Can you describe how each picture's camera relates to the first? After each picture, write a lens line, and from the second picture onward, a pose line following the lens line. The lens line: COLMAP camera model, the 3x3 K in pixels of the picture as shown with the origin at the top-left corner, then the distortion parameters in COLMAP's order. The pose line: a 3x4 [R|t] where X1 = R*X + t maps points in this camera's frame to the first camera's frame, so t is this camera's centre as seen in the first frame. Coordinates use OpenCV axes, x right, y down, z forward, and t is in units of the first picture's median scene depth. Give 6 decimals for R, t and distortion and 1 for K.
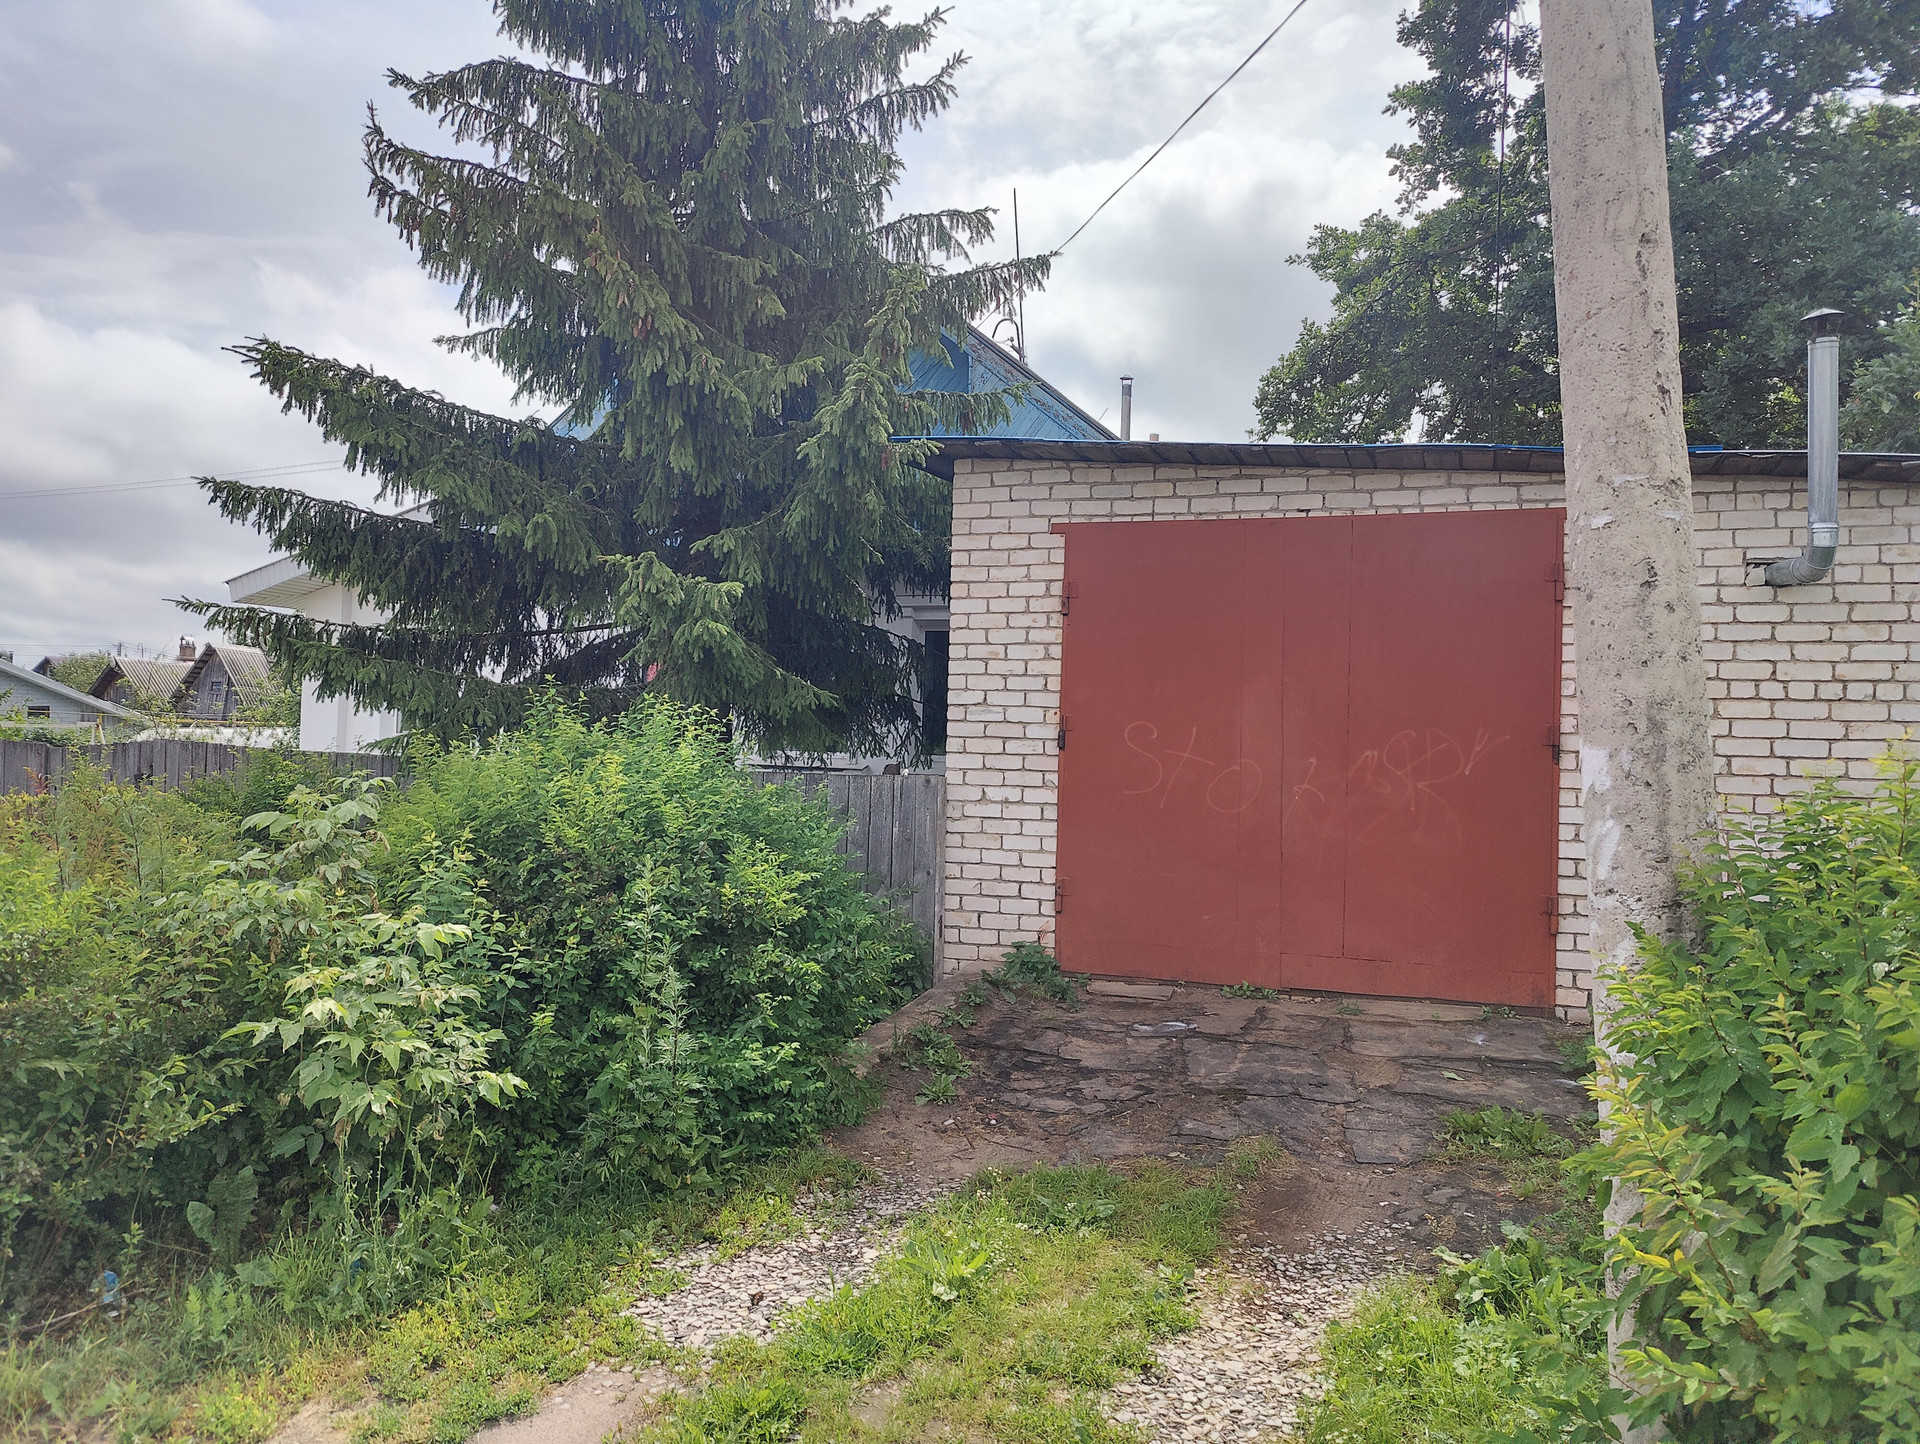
lens RADIAL K [[1346.7, 0, 959.4], [0, 1346.7, 723.6], [0, 0, 1]] dist [-0.007609, -0.002751]
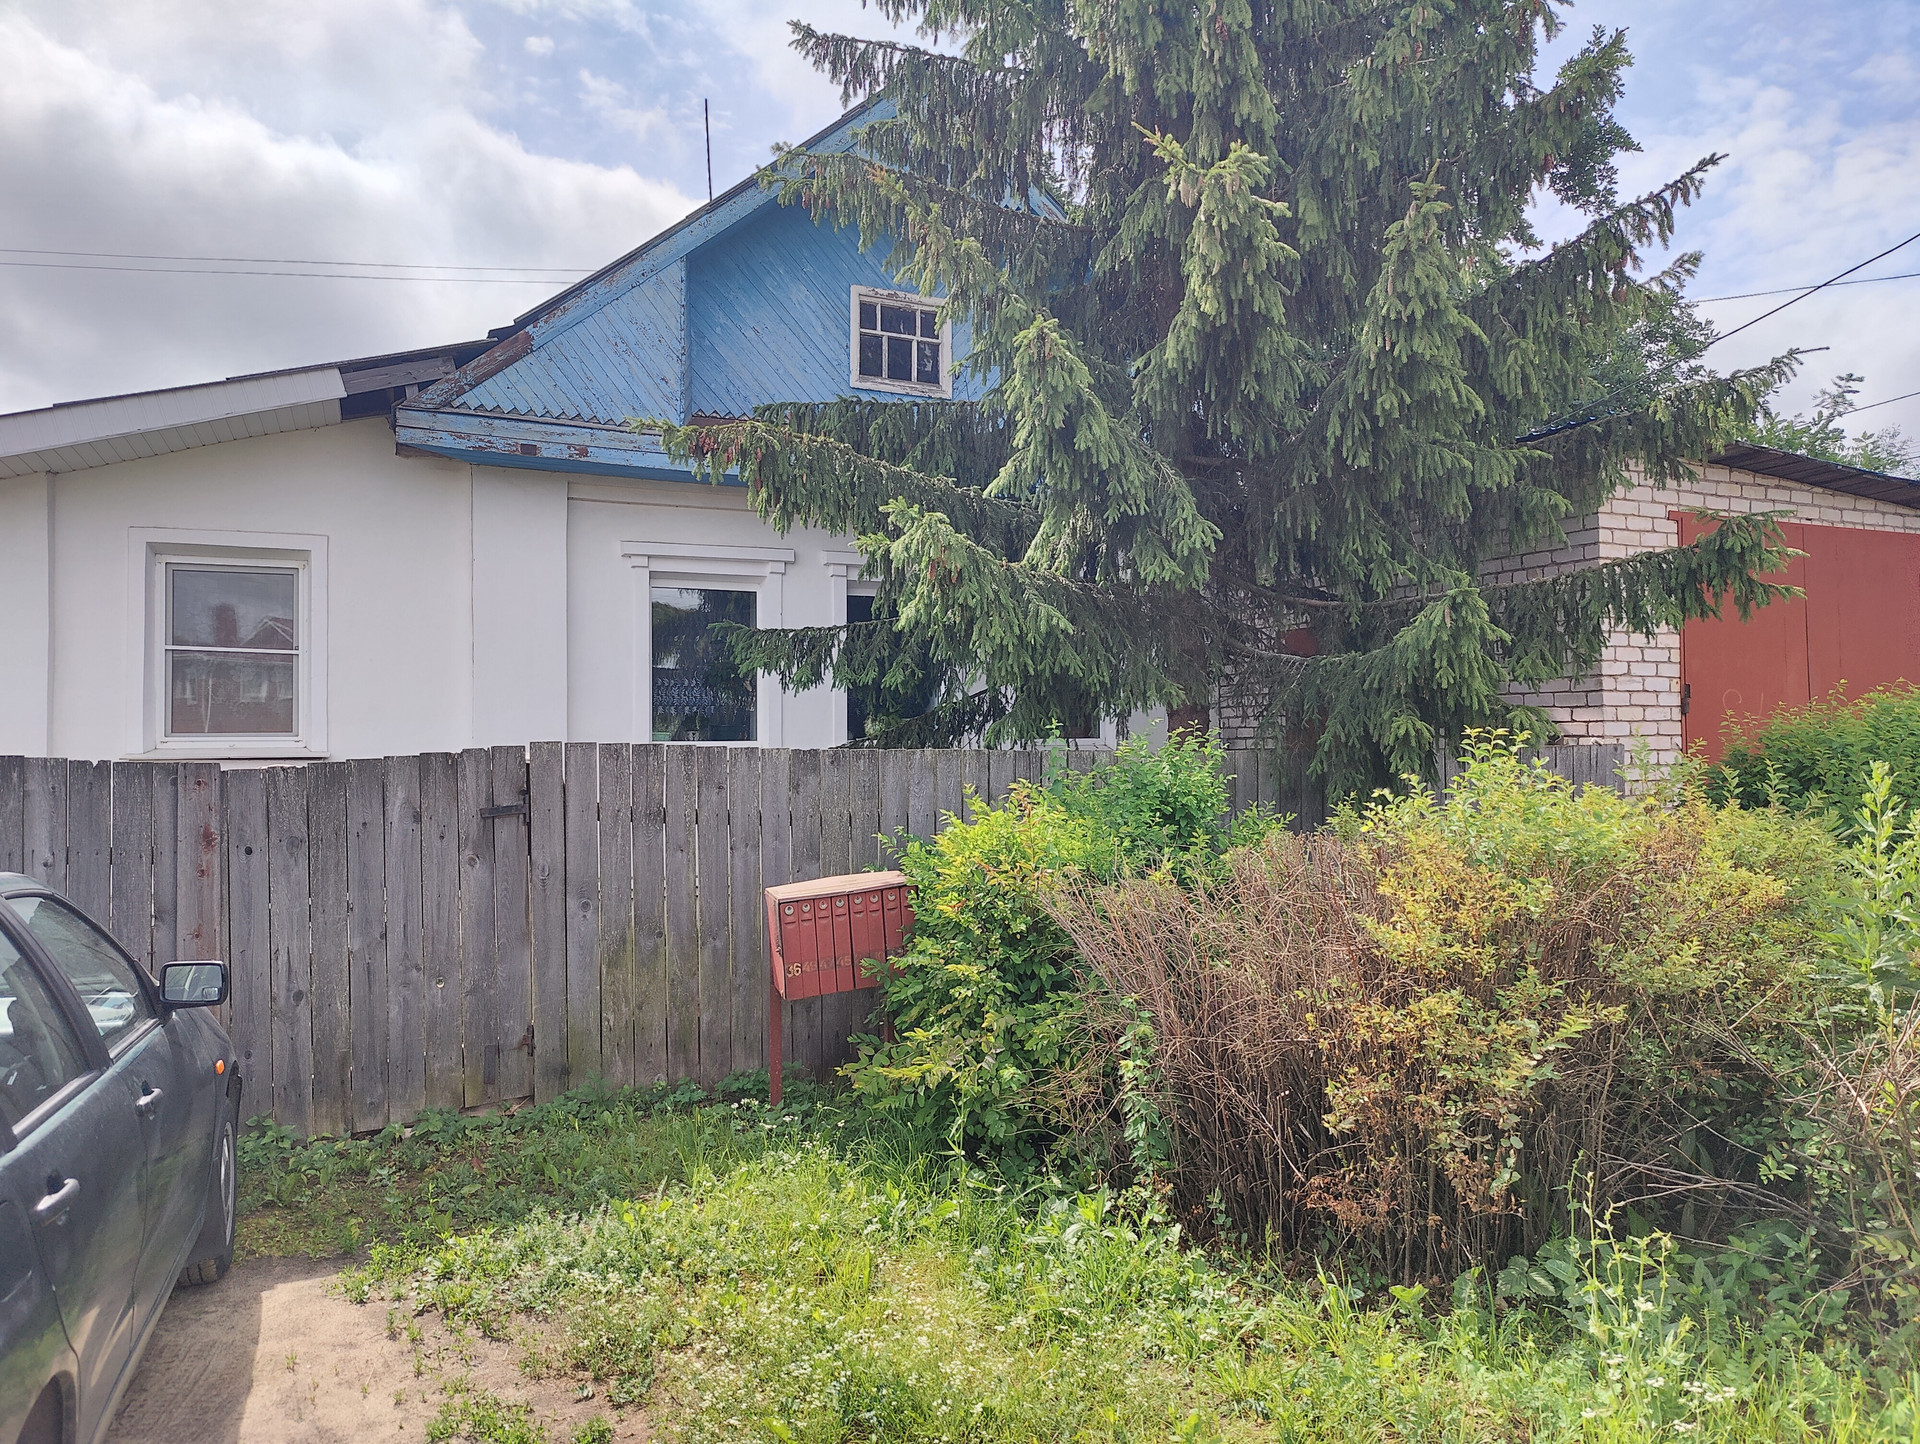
lens RADIAL K [[1346.7, 0, 960.4], [0, 1346.7, 718.1], [0, 0, 1]] dist [-0.007609, -0.002751]
pose [[0.722691, -0.031880, 0.690436, -1.130188], [-0.001756, 0.998848, 0.047957, -0.030773], [-0.691170, -0.035870, 0.721802, 0.607570]]
